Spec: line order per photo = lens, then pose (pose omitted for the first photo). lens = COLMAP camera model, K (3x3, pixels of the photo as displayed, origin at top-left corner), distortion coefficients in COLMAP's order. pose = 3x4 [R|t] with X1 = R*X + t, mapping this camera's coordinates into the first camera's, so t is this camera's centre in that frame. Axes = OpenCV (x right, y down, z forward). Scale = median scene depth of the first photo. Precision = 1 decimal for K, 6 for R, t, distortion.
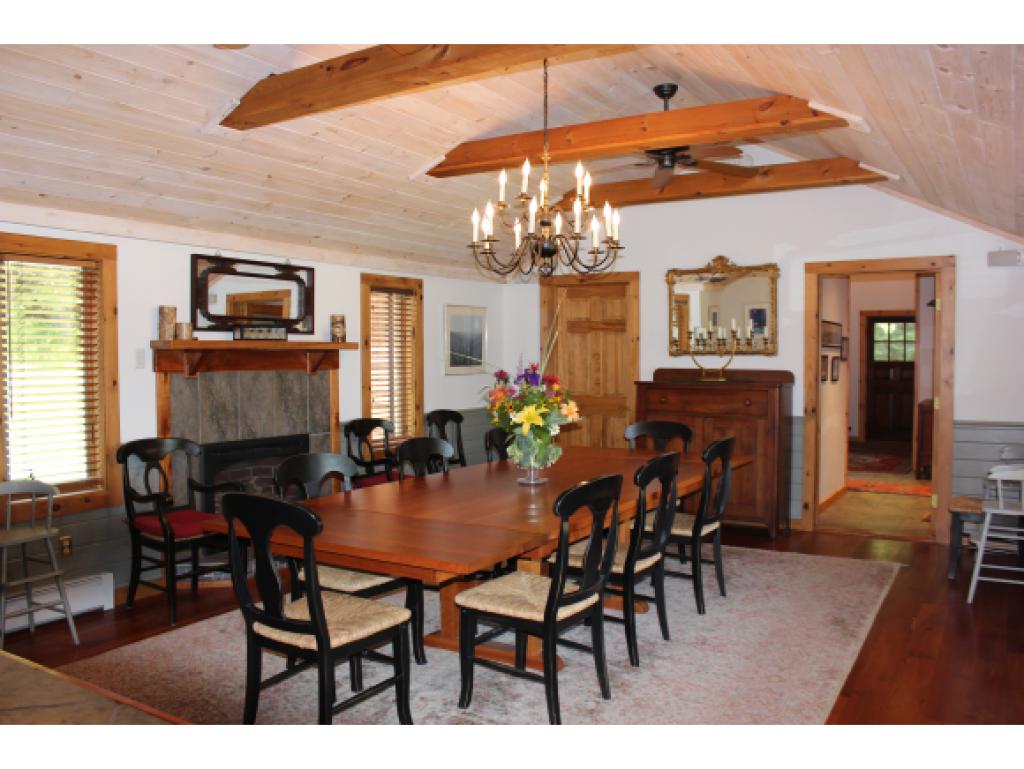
lens RADIAL K [[872.2, 0, 522.8], [0, 872.2, 389.7], [0, 0, 1]] dist [-0.077004, 0.026666]
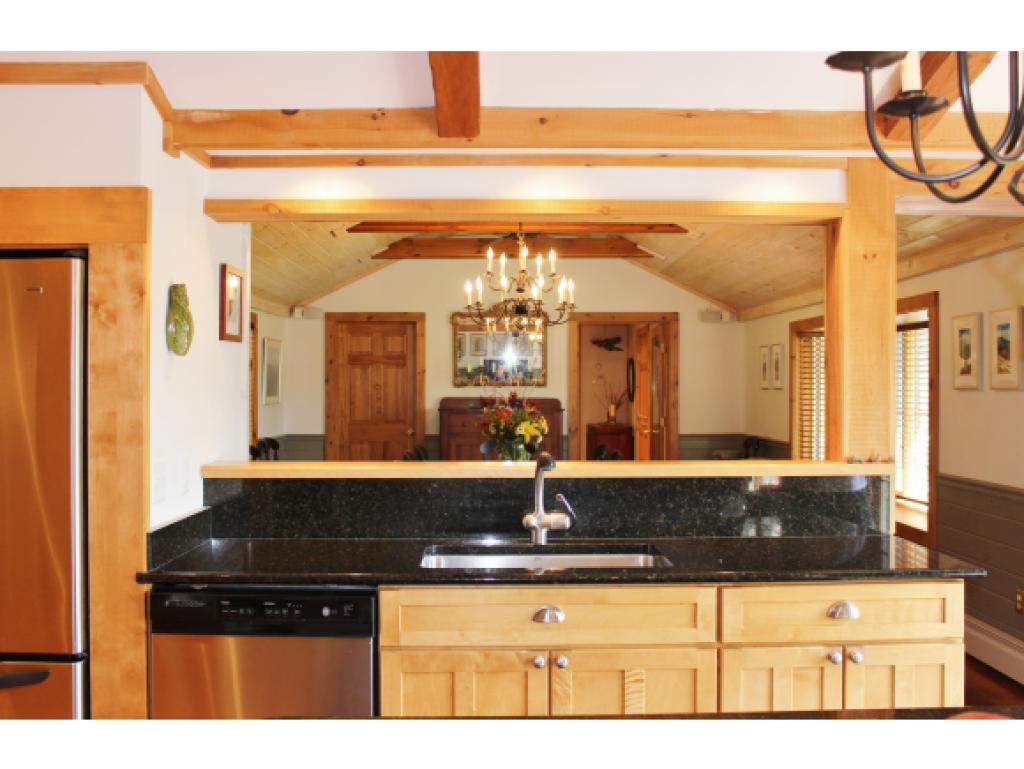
lens RADIAL K [[1017.5, 0, 514.3], [0, 1017.5, 383.3], [0, 0, 1]] dist [-0.082109, 0.000000]
pose [[0.847357, 0.002946, 0.531016, -0.597046], [0.020627, 0.999047, -0.038458, 0.013004], [-0.530624, 0.043541, 0.846489, -0.237564]]
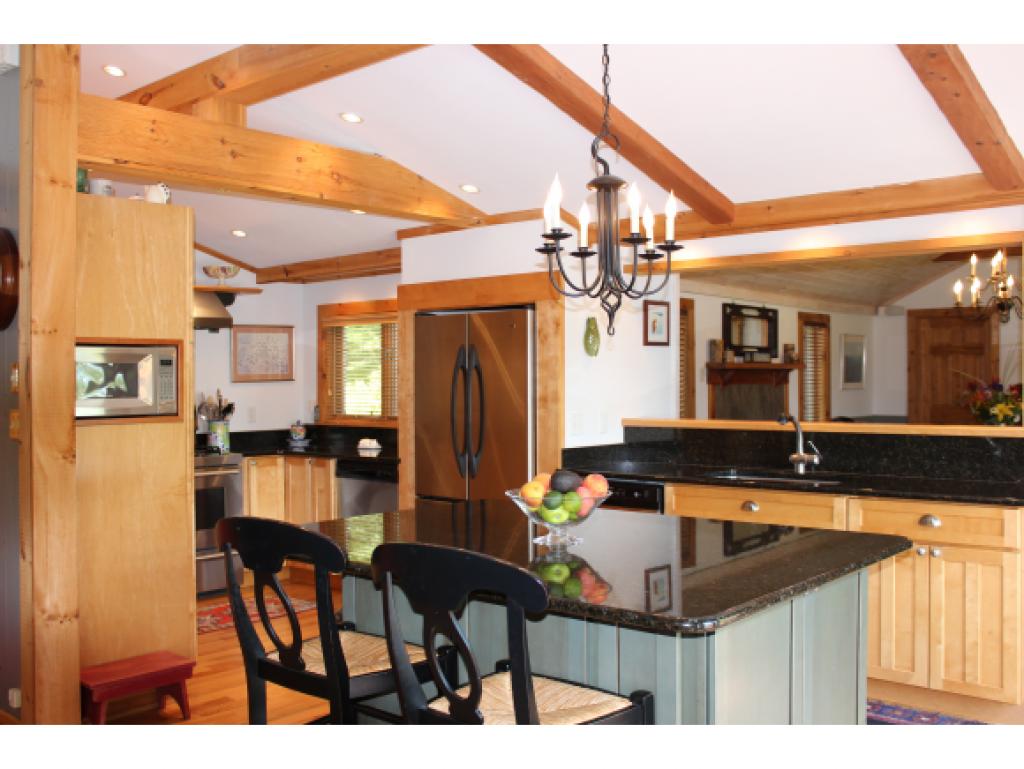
lens RADIAL K [[1017.5, 0, 514.5], [0, 1017.5, 382.2], [0, 0, 1]] dist [-0.082109, 0.000000]
pose [[0.986261, -0.002371, -0.165176, -0.392030], [-0.003714, 0.999326, -0.036522, 0.034040], [0.165151, 0.036634, 0.985588, -0.646461]]
